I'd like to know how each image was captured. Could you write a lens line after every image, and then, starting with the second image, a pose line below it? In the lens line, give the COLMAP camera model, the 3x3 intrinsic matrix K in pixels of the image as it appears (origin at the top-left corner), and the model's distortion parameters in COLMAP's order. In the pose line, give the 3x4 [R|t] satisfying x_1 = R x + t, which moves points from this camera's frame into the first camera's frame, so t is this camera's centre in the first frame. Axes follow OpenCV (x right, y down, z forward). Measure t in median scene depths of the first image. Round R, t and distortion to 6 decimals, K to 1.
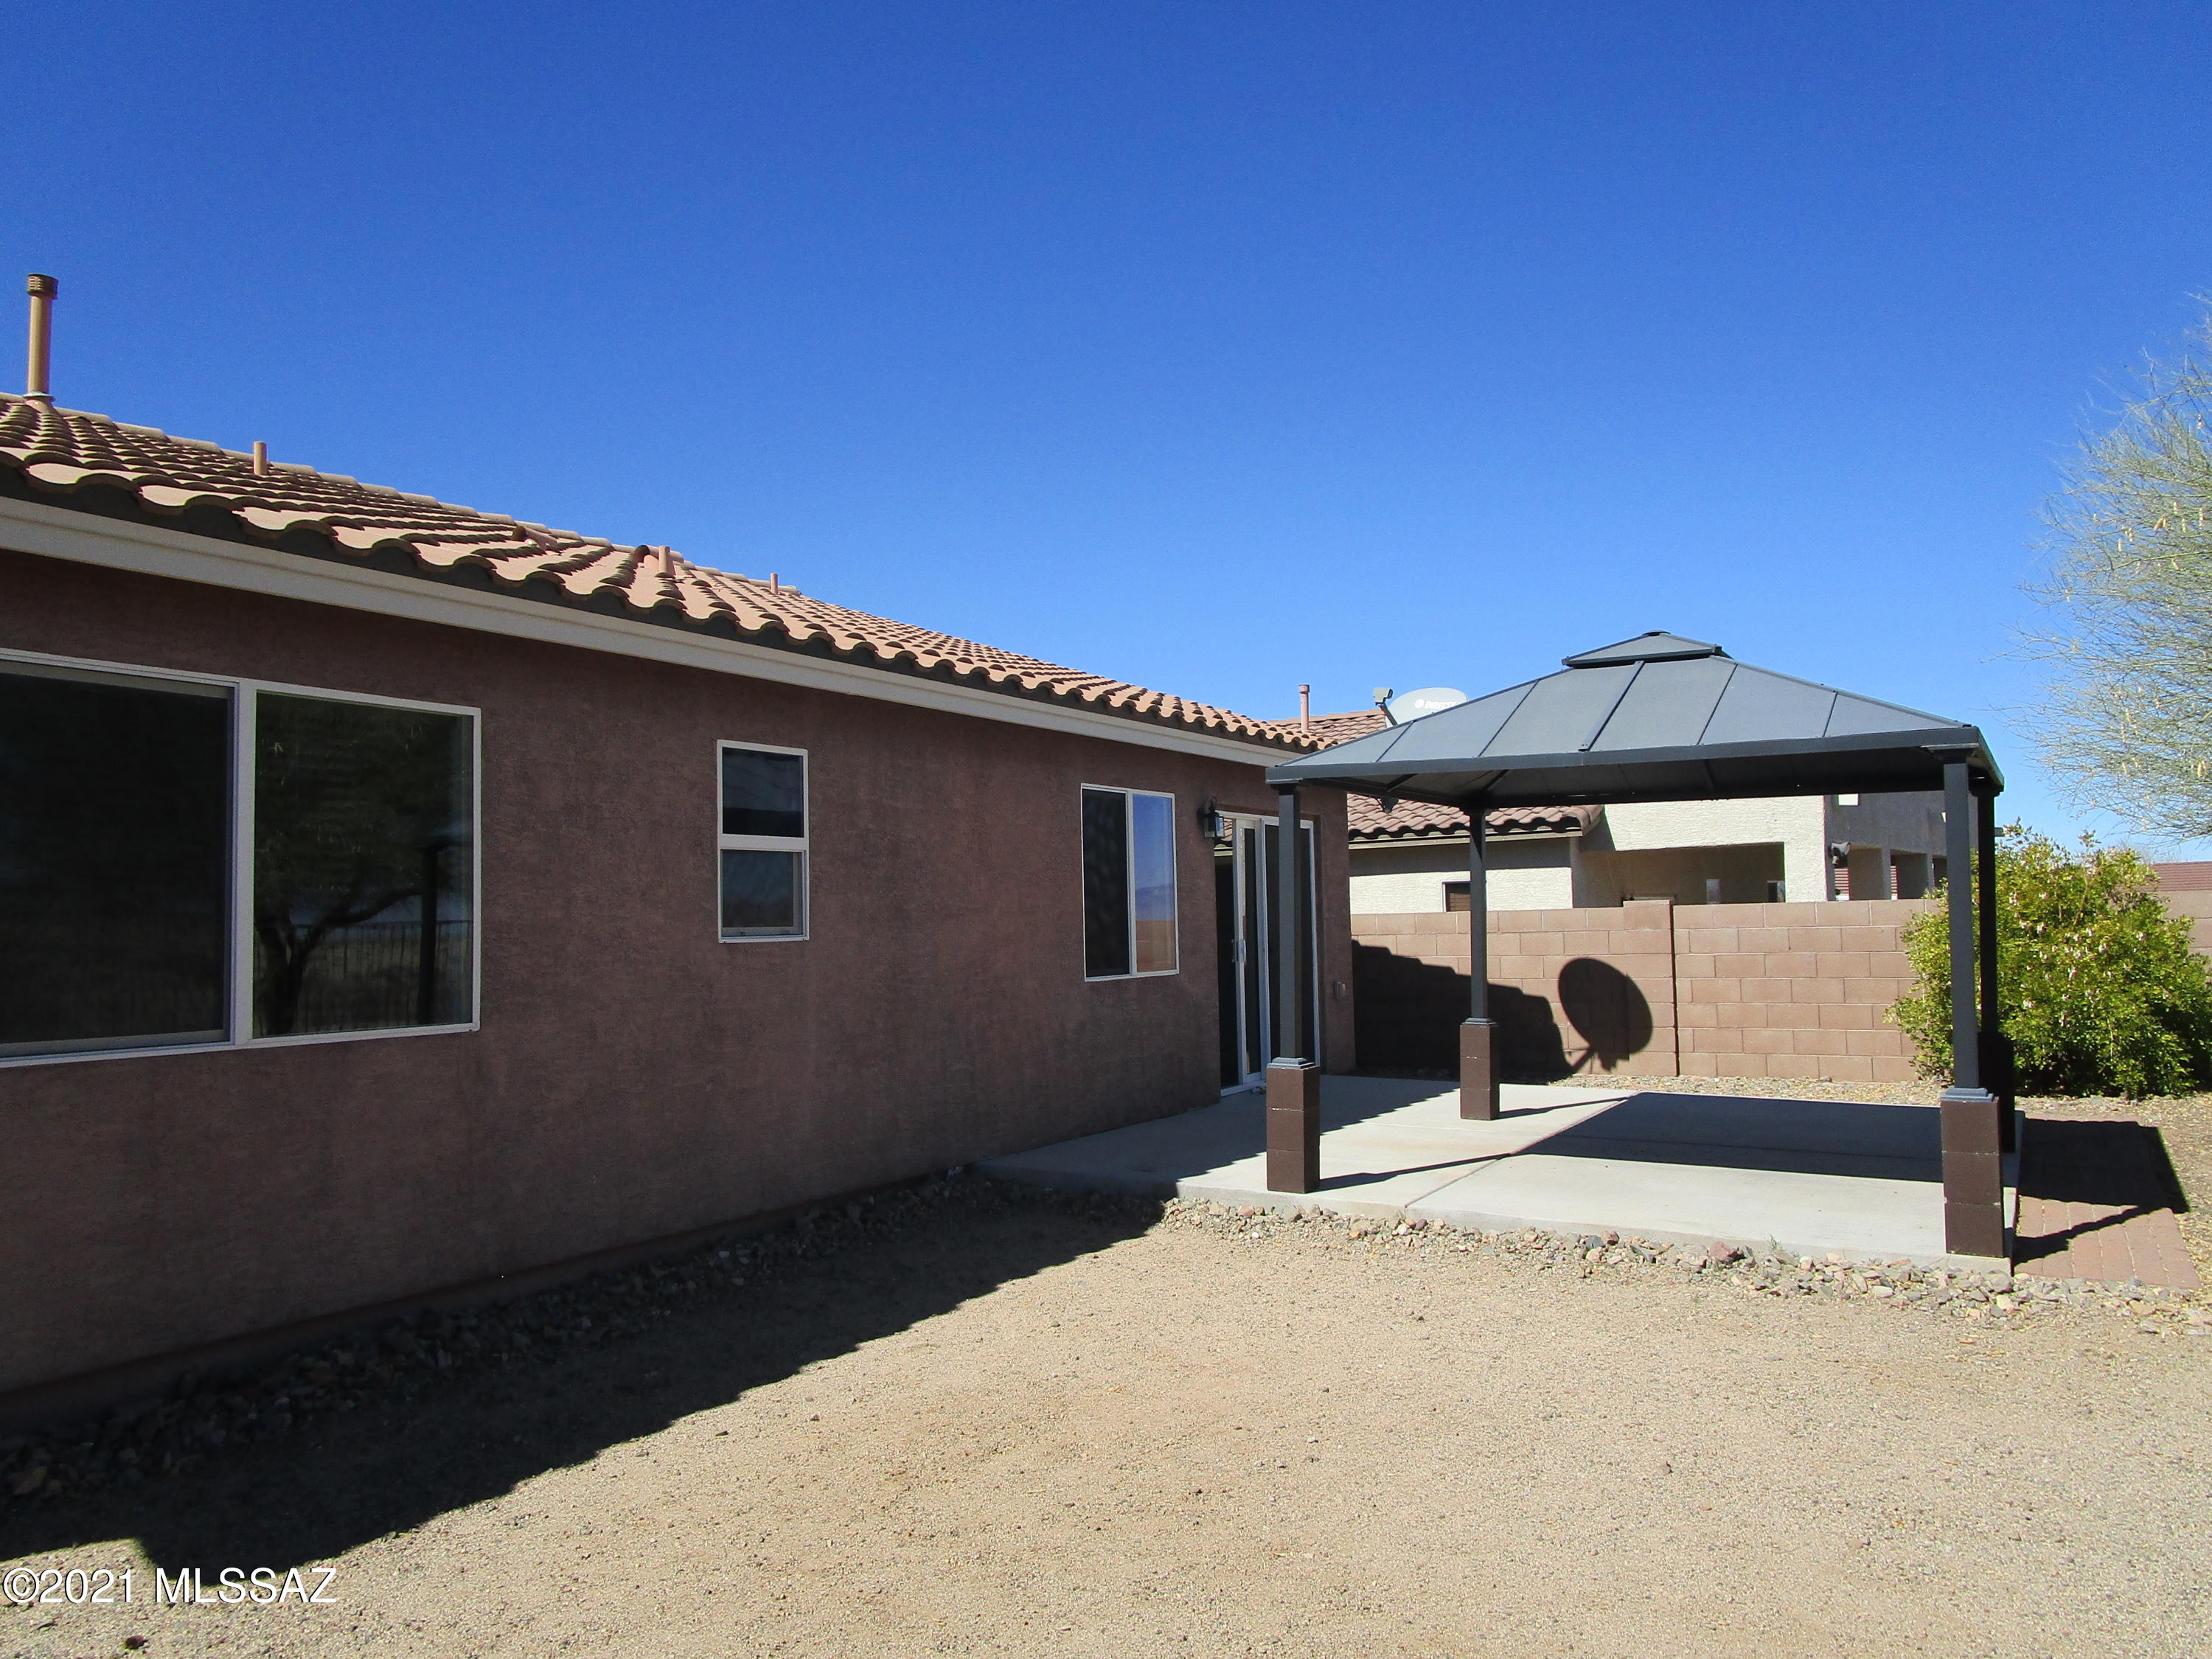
lens RADIAL K [[1585.2, 0, 1106.0], [0, 1585.2, 829.5], [0, 0, 1]] dist [-0.034421, 0.002835]
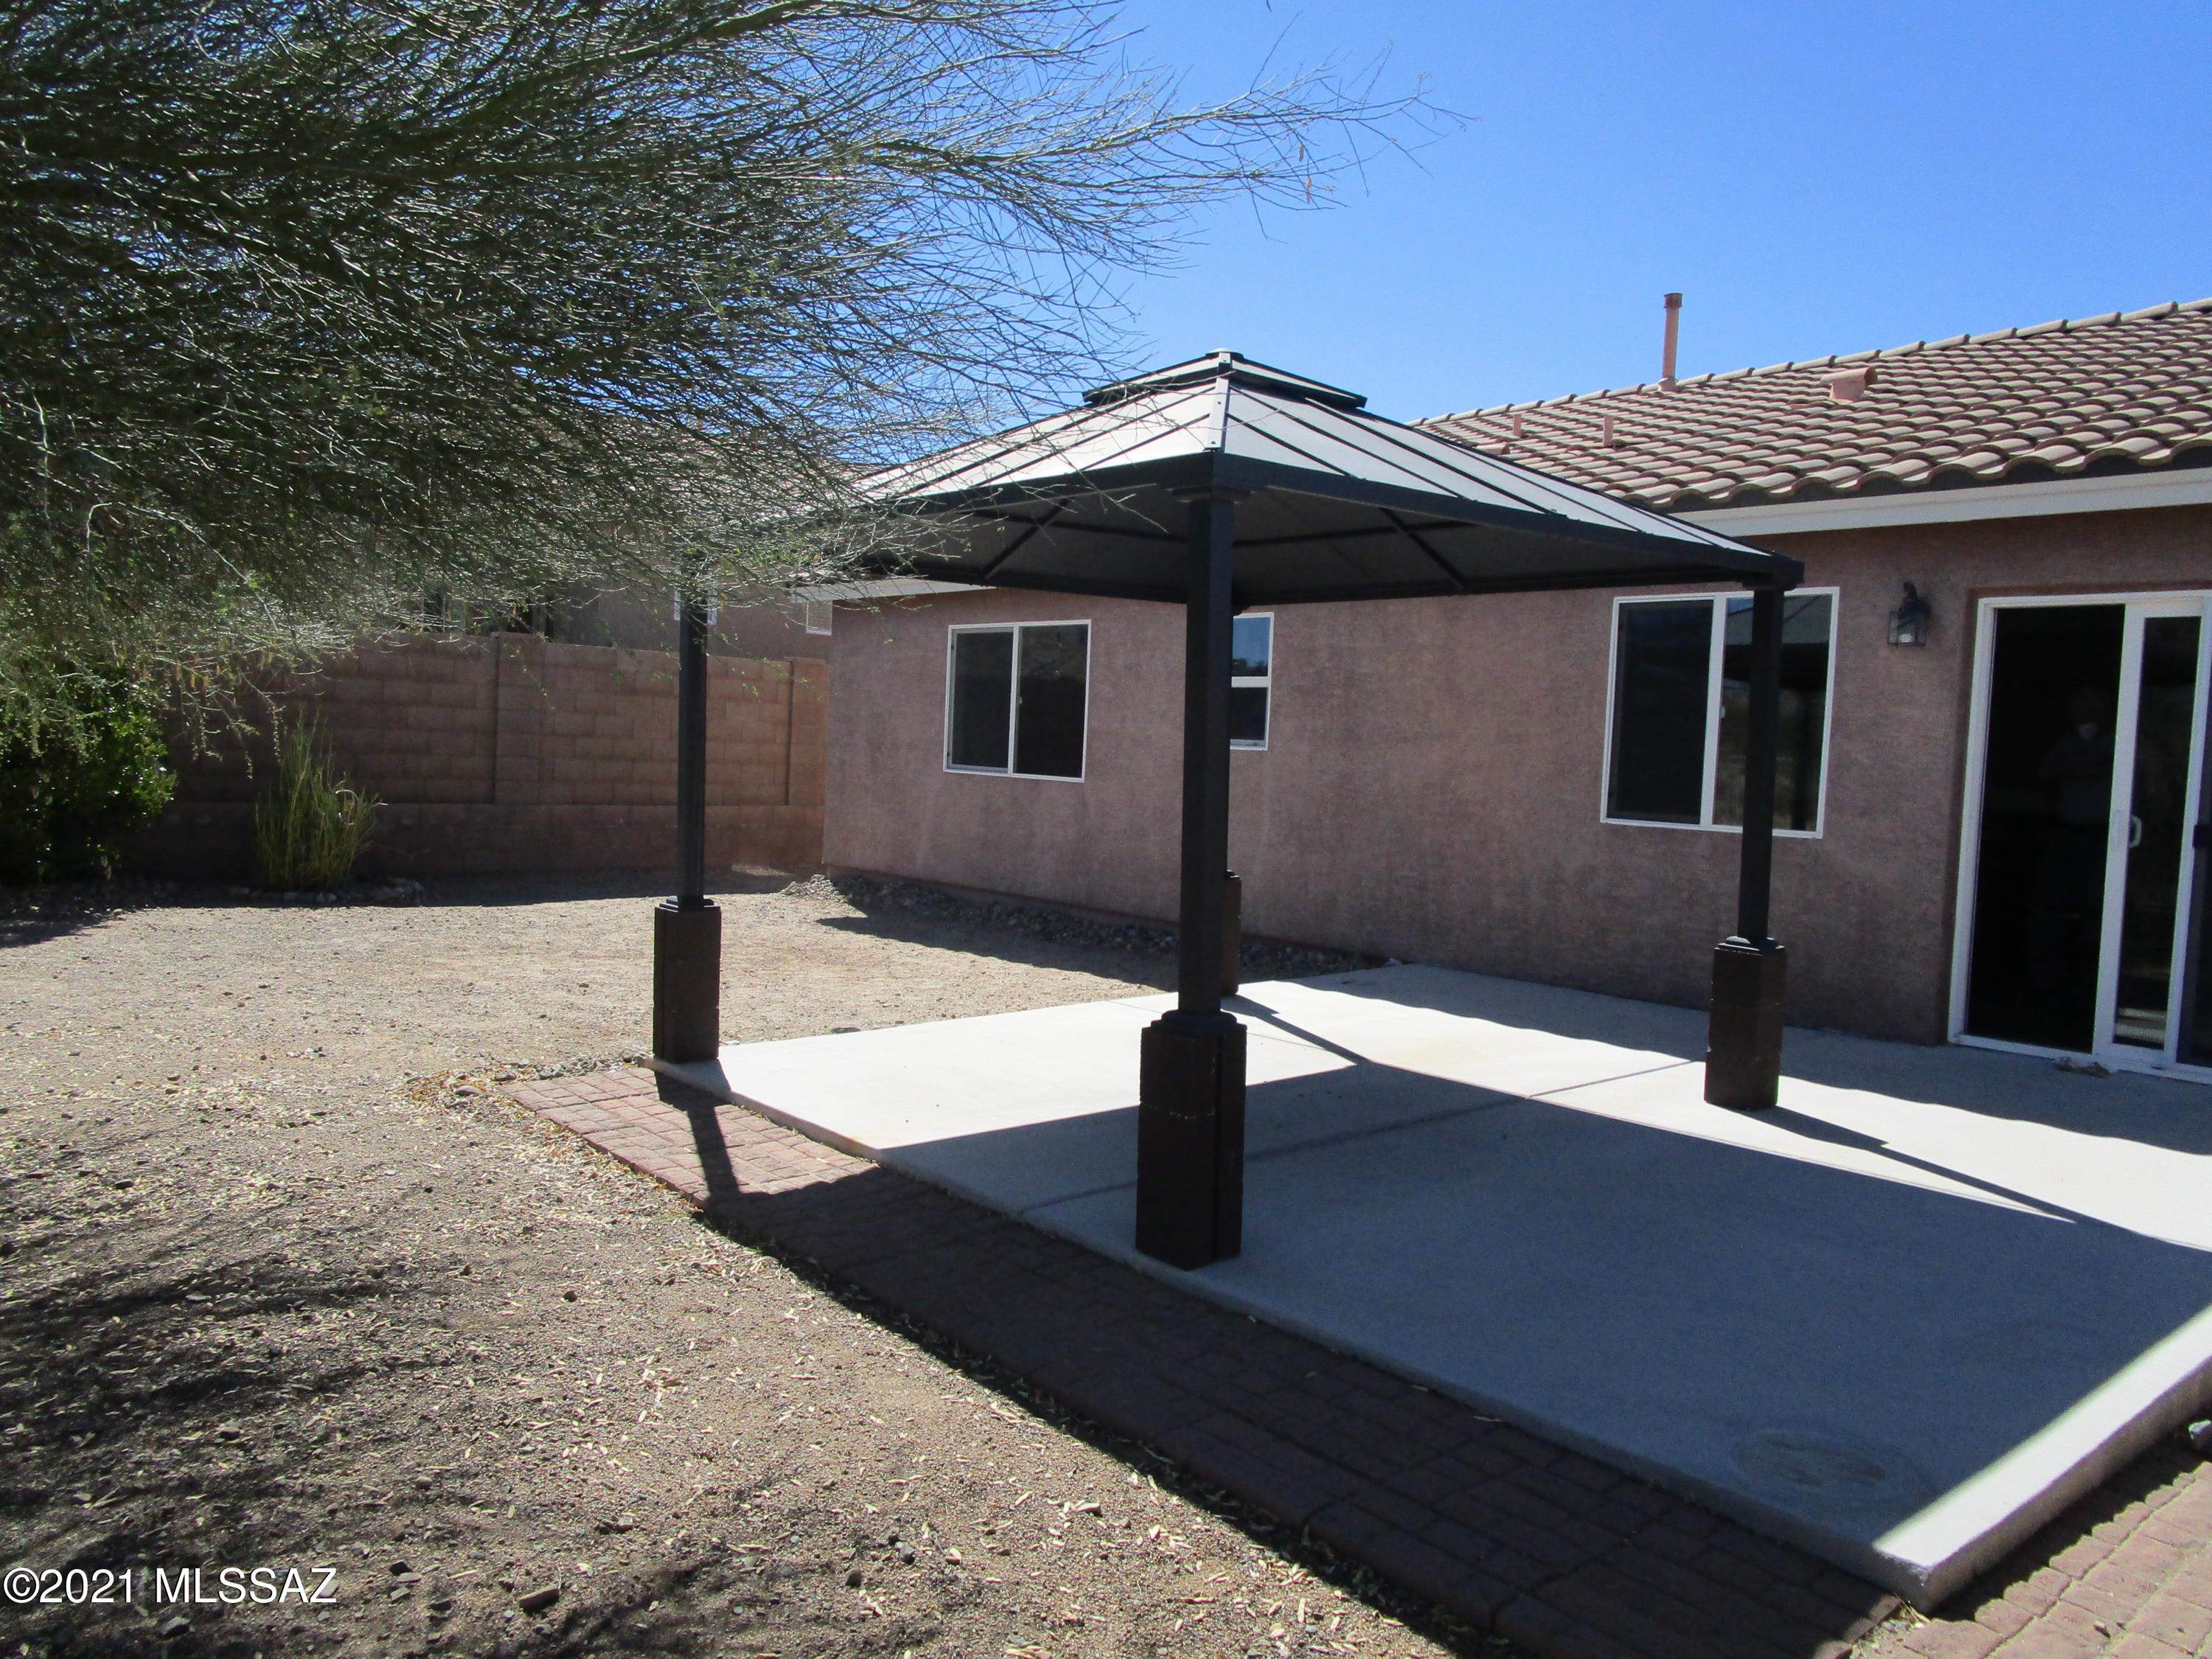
lens RADIAL K [[1585.2, 0, 1106.0], [0, 1585.2, 829.5], [0, 0, 1]] dist [-0.034421, 0.002835]
pose [[-0.318035, 0.068619, -0.945593, 1.021509], [0.025870, 0.997634, 0.063694, 0.040465], [0.947726, -0.004206, -0.319058, 1.136814]]
